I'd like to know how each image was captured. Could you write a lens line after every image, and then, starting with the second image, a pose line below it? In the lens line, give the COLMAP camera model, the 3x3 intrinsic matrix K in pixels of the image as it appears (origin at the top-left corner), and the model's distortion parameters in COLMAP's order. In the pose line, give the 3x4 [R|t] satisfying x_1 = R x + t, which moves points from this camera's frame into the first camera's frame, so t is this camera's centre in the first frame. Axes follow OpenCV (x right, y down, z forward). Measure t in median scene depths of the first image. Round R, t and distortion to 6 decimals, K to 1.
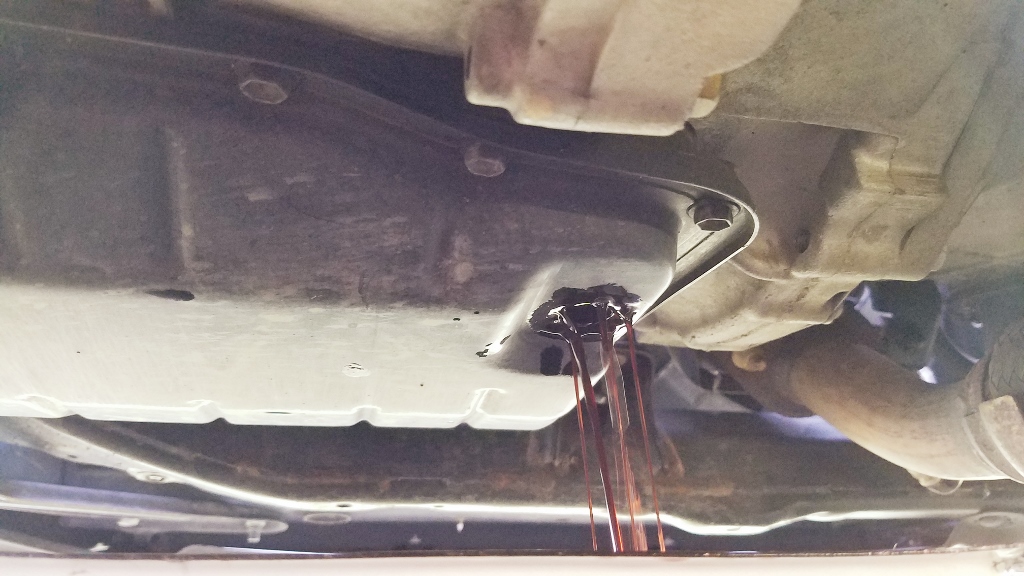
lens RADIAL K [[792.6, 0, 501.4], [0, 792.6, 281.2], [0, 0, 1]] dist [0.075472, -0.175531]
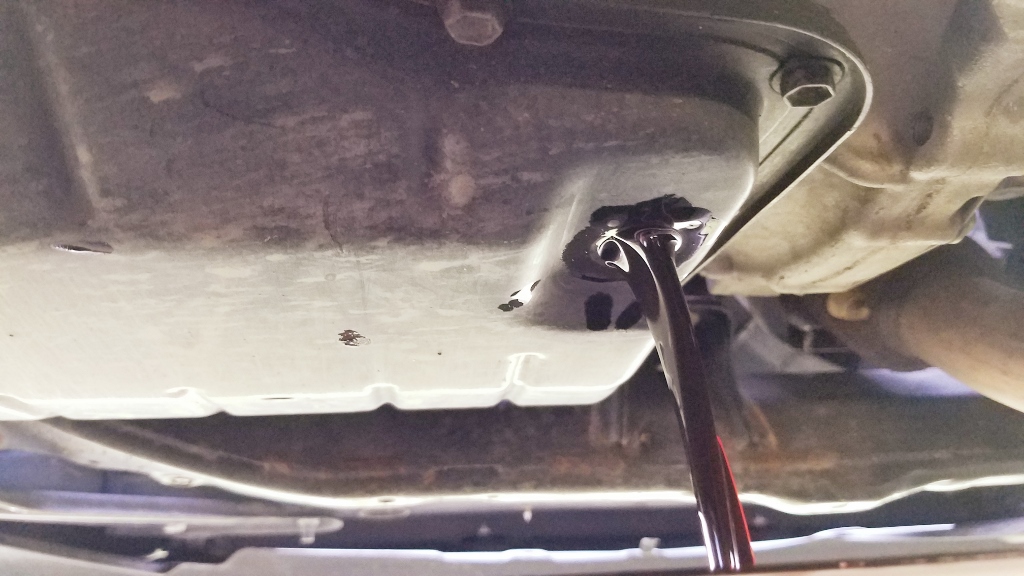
lens RADIAL K [[792.6, 0, 495.4], [0, 792.6, 287.8], [0, 0, 1]] dist [0.075472, -0.175531]
pose [[0.993114, -0.071346, -0.092923, 0.035829], [0.073818, 0.996996, 0.023432, 0.051573], [0.090972, -0.030130, 0.995397, 0.212458]]
